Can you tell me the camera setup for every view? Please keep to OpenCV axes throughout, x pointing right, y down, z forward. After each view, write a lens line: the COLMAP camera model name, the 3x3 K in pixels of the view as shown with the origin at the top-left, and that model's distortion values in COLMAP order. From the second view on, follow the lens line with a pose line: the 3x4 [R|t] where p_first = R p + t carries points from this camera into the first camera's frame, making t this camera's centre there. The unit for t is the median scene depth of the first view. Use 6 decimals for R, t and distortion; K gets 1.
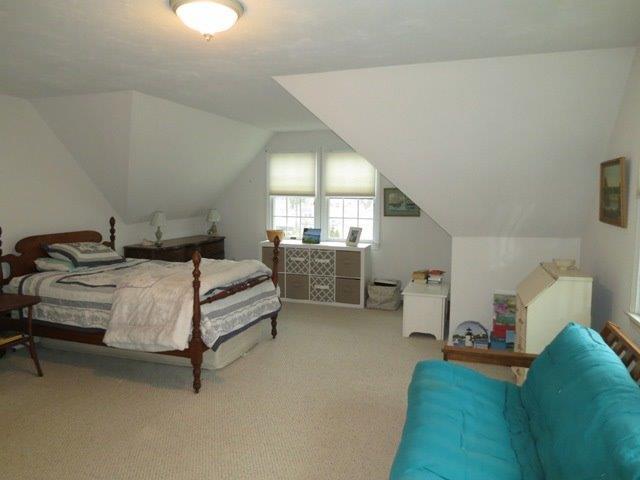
lens RADIAL K [[467.9, 0, 317.6], [0, 467.9, 240.0], [0, 0, 1]] dist [-0.039301, 0.003517]
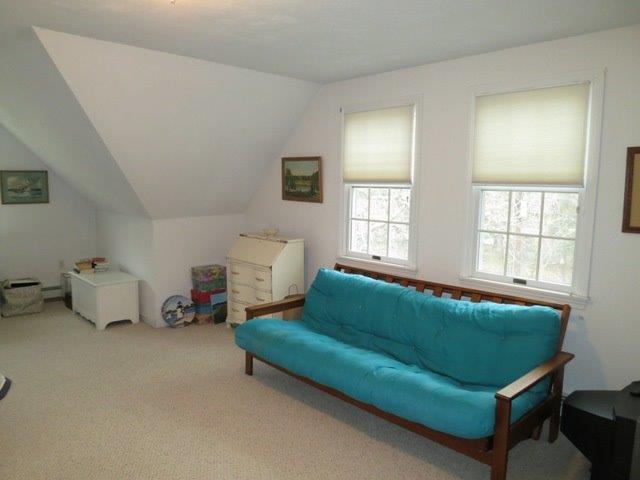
lens RADIAL K [[467.9, 0, 316.0], [0, 467.9, 240.0], [0, 0, 1]] dist [-0.039301, 0.003517]
pose [[0.464774, -0.105491, 0.879123, -0.426197], [0.071926, 0.994094, 0.081261, -0.018955], [-0.882503, 0.025463, 0.469616, 0.173874]]
